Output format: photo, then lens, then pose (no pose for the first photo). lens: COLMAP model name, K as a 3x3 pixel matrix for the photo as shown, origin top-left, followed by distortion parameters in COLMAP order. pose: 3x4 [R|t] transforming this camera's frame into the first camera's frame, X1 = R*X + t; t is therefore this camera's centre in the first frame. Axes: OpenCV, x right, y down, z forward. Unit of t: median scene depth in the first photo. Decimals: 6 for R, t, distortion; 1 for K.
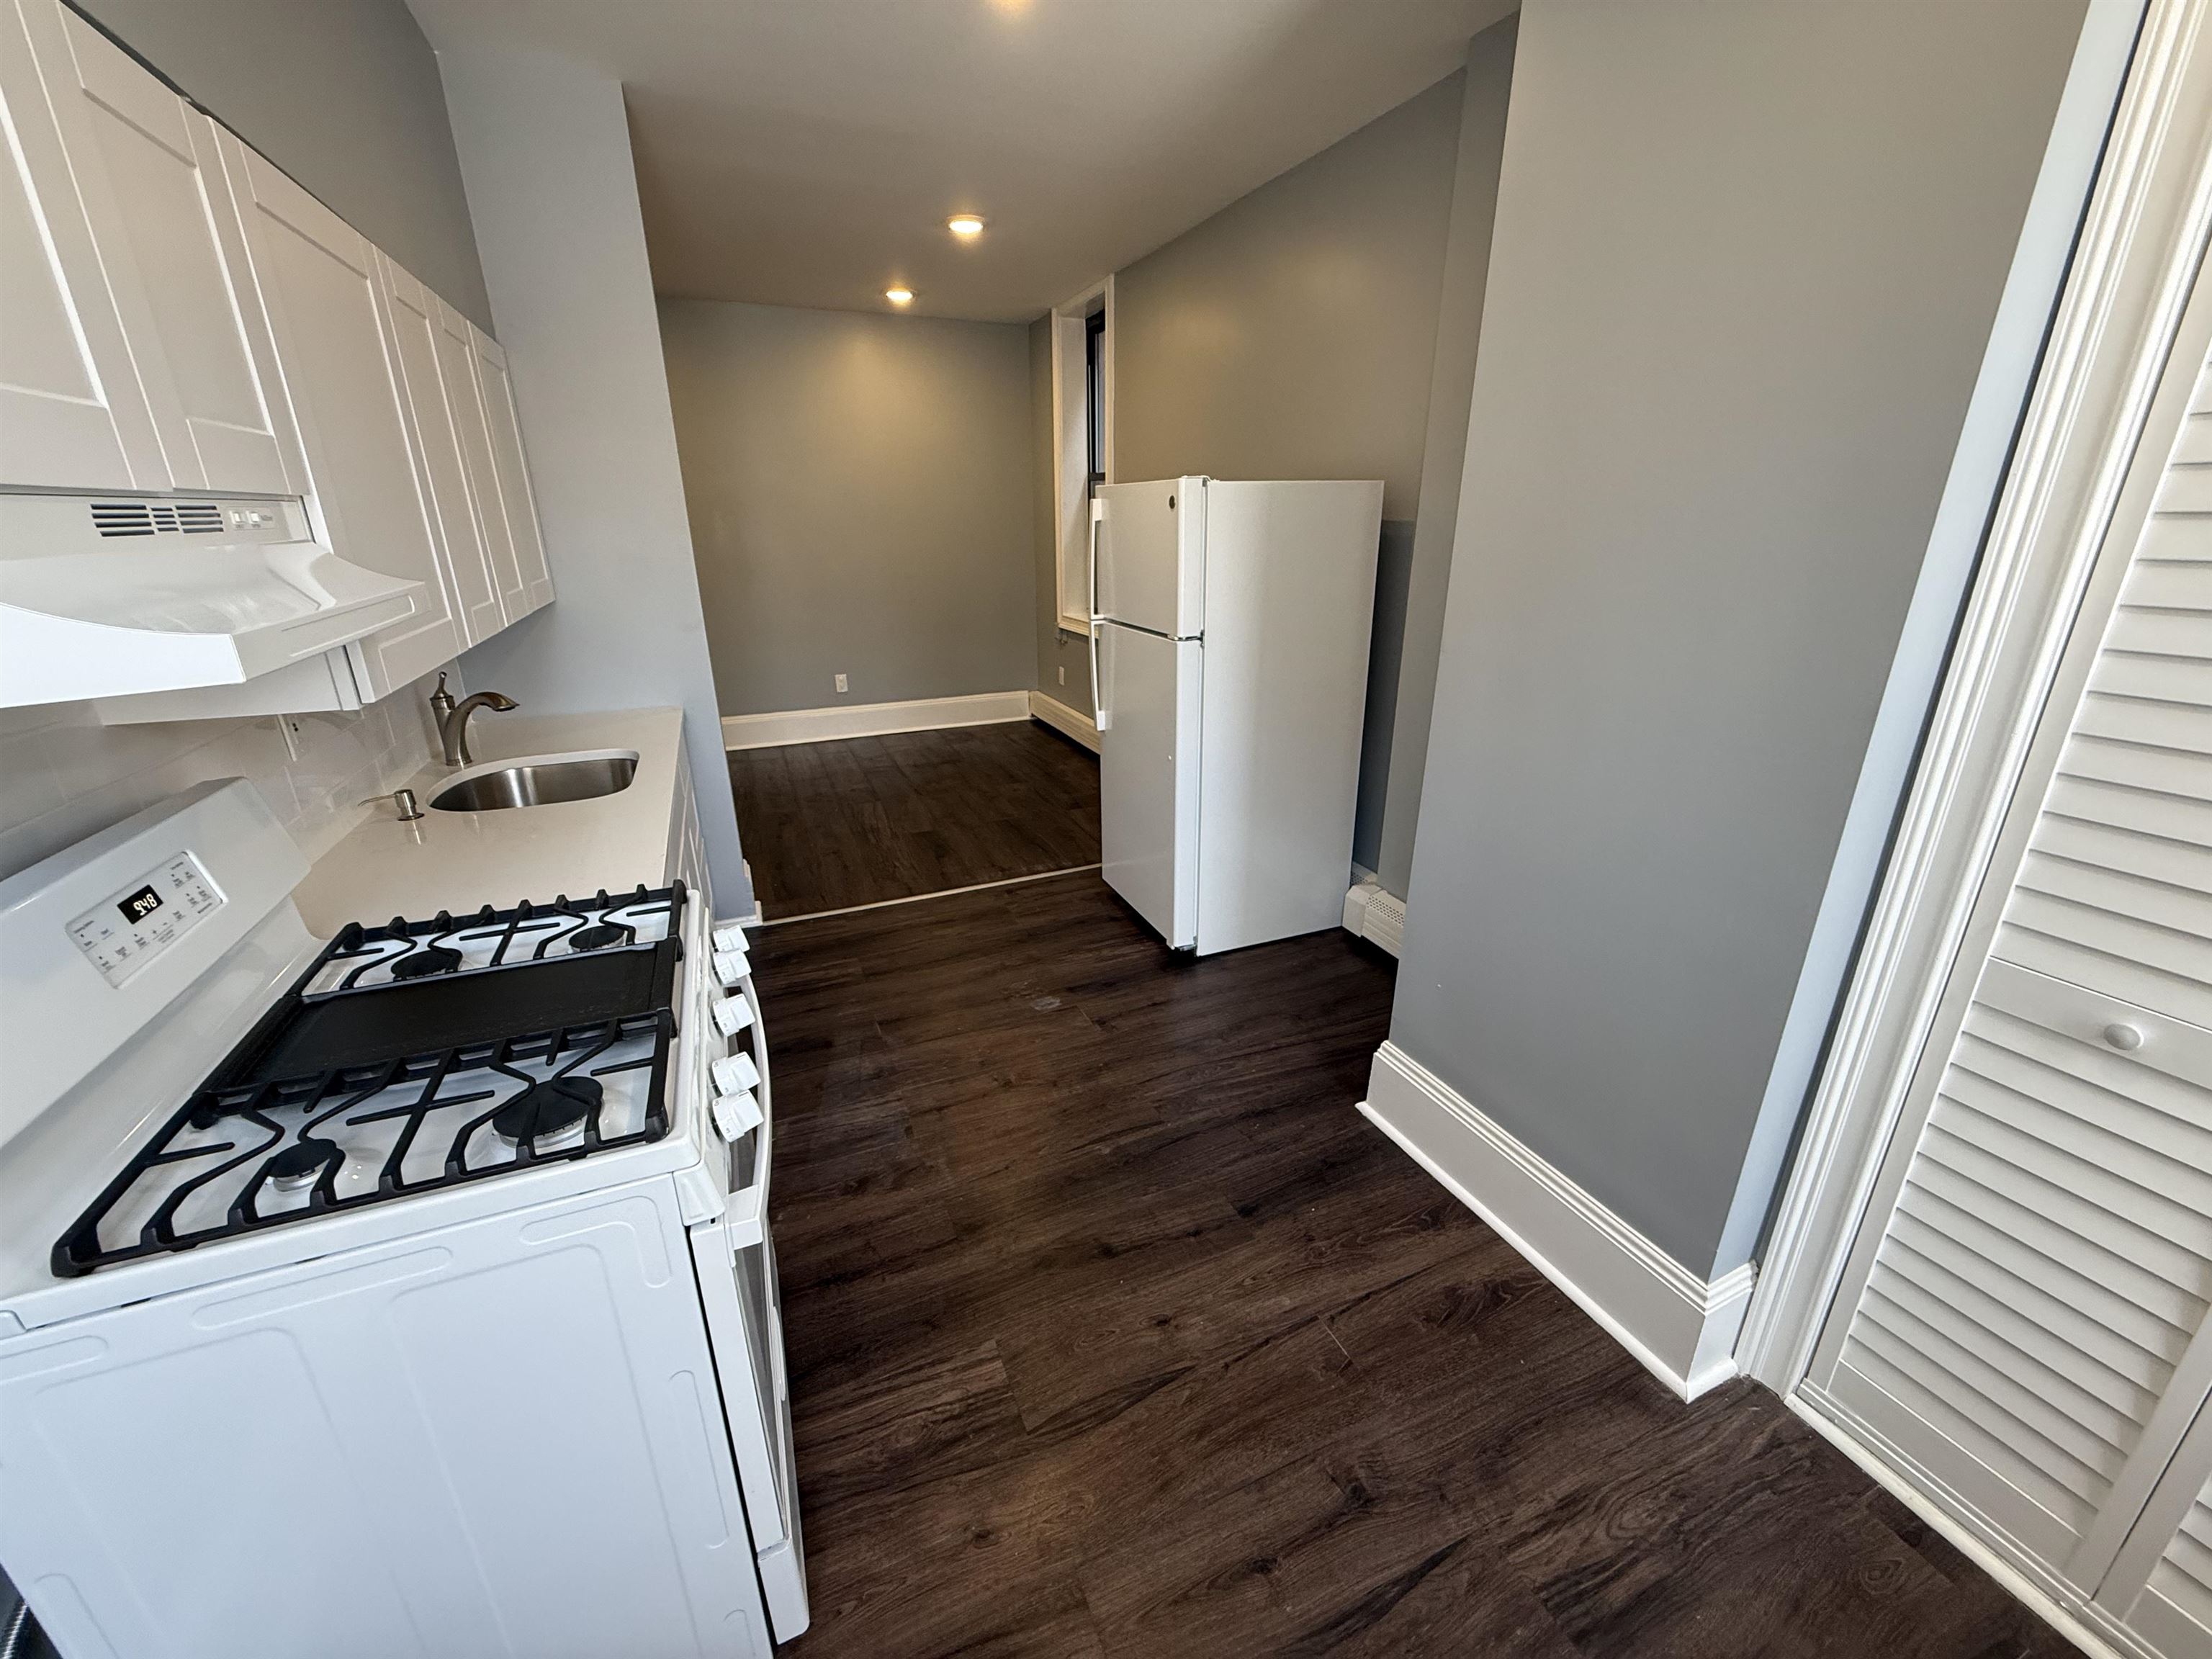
lens RADIAL K [[882.1, 0, 1108.7], [0, 882.1, 831.4], [0, 0, 1]] dist [0.001460, 0.000508]
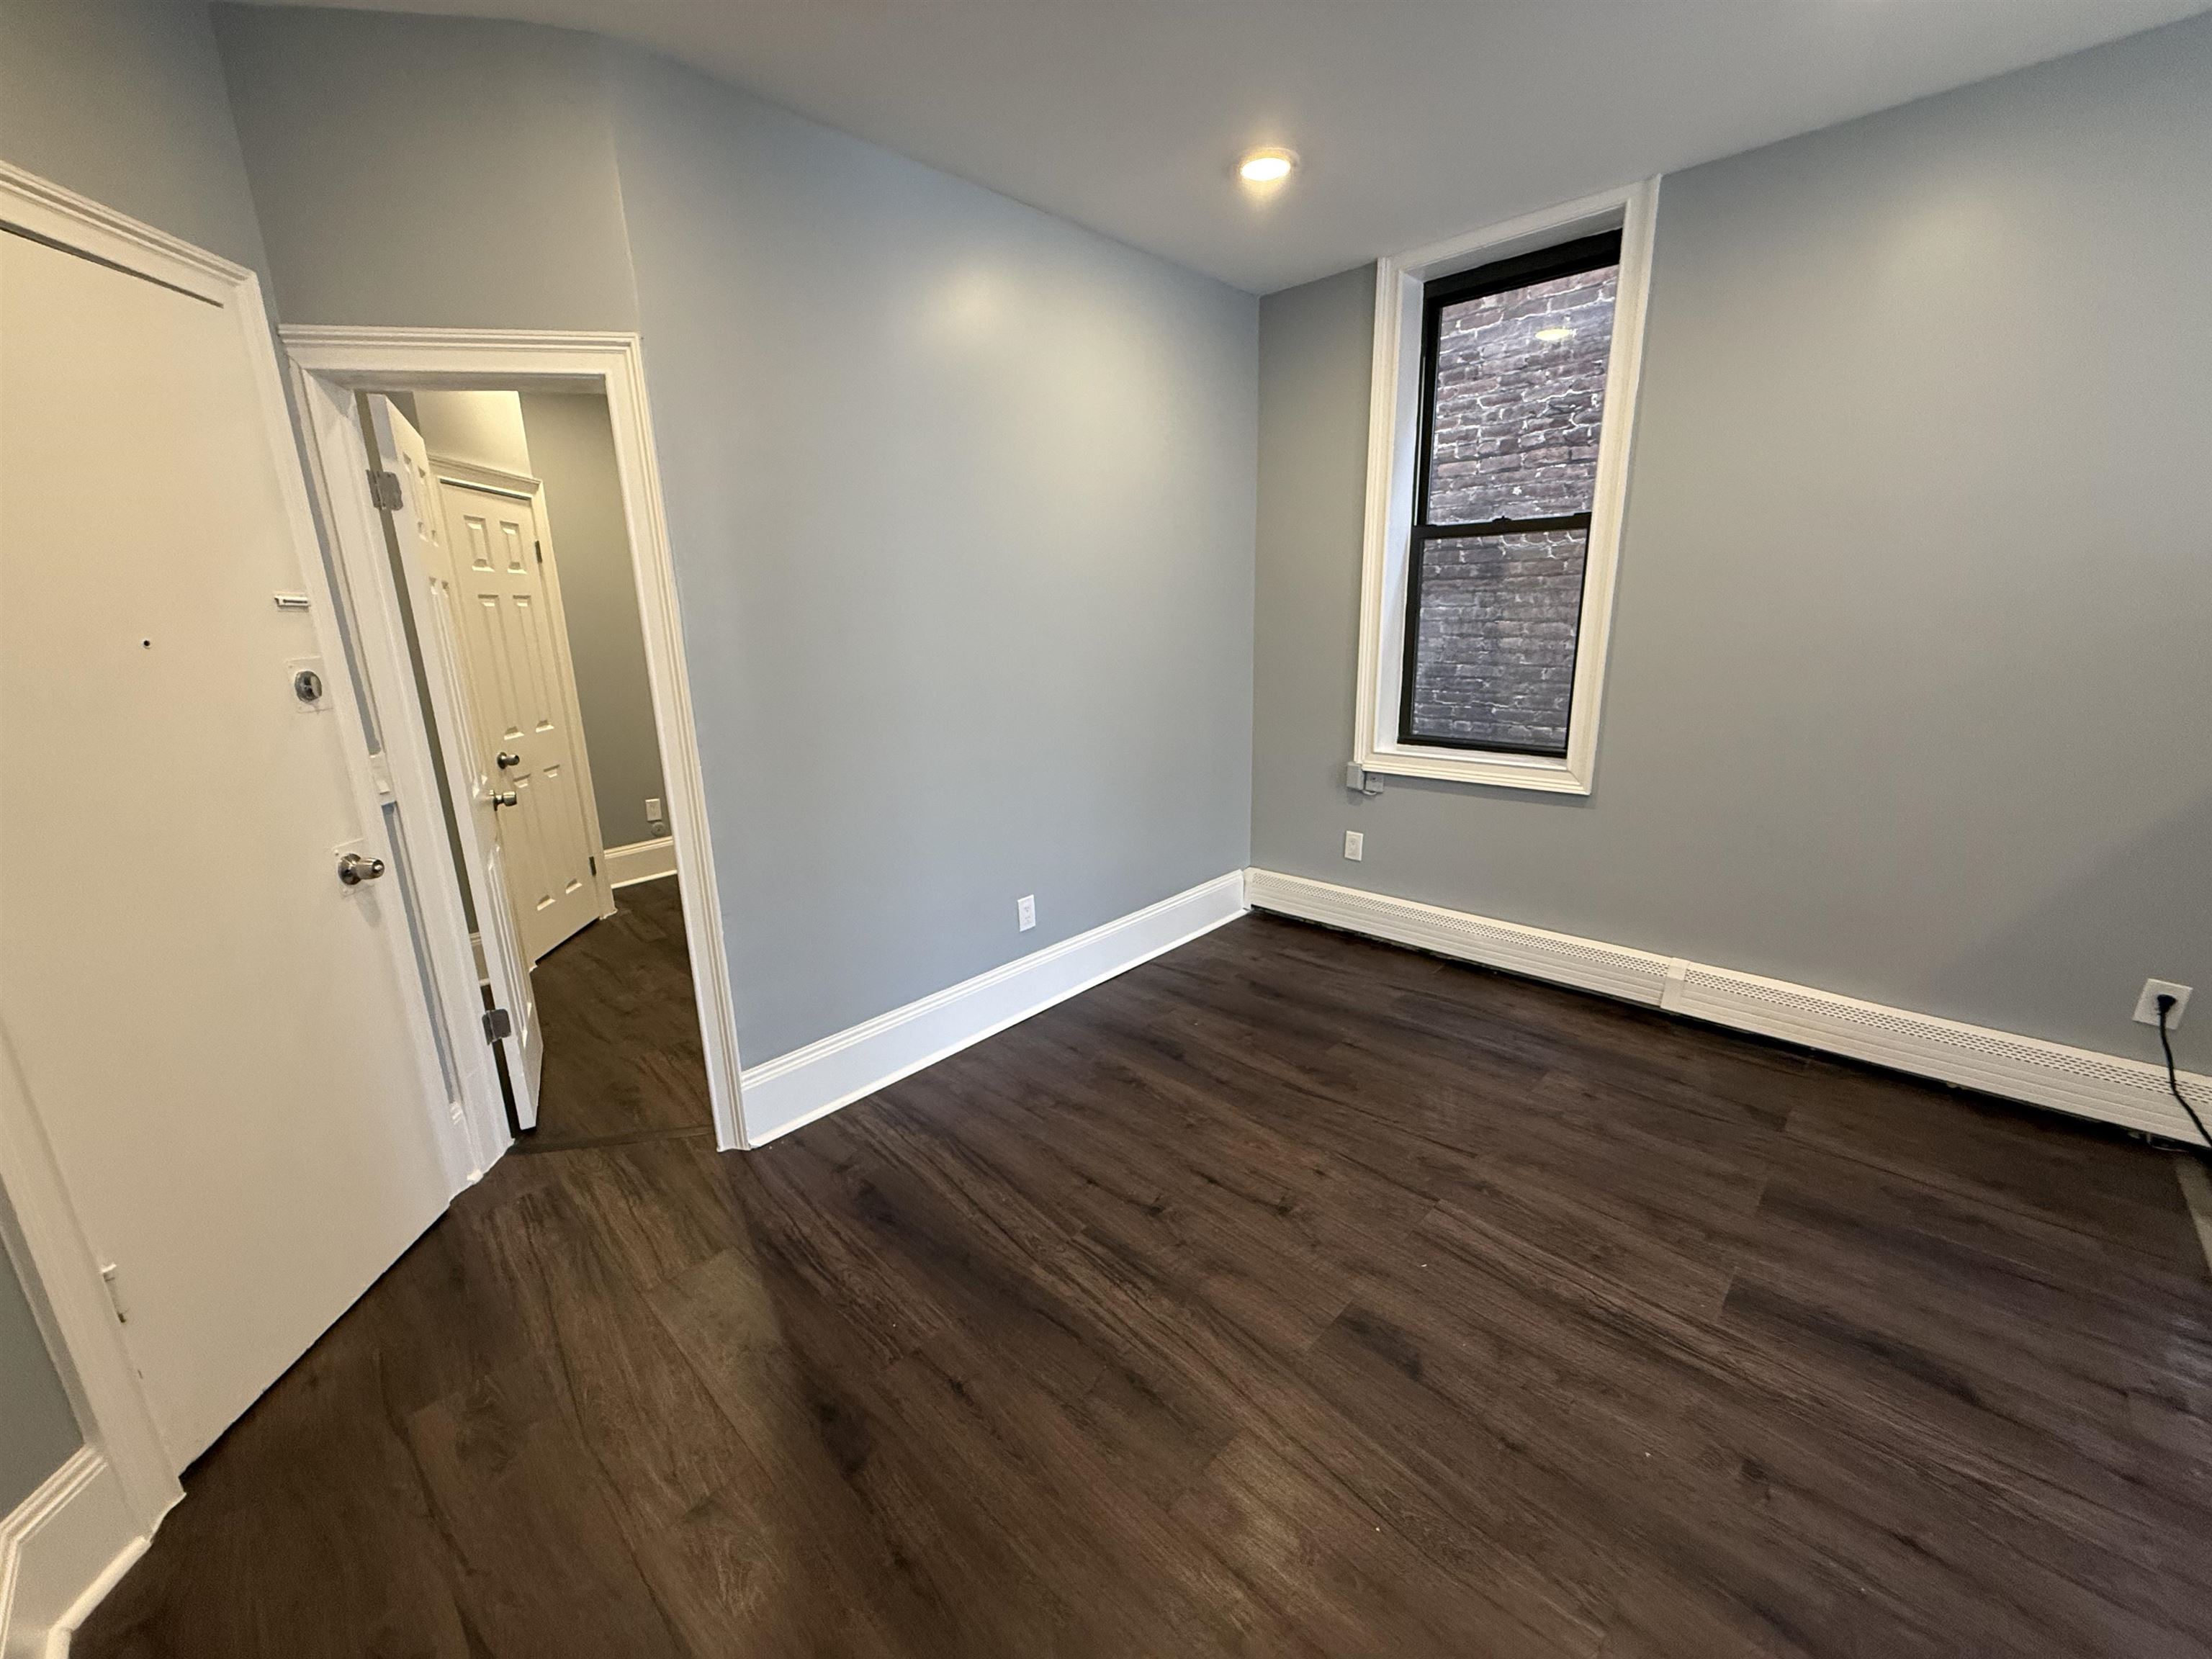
lens RADIAL K [[882.1, 0, 1108.7], [0, 882.1, 831.4], [0, 0, 1]] dist [0.001460, 0.000508]
pose [[0.916074, -0.117349, 0.383455, -0.619473], [0.154450, 0.985704, -0.067326, -0.236698], [-0.370073, 0.120900, 0.921102, 0.679573]]
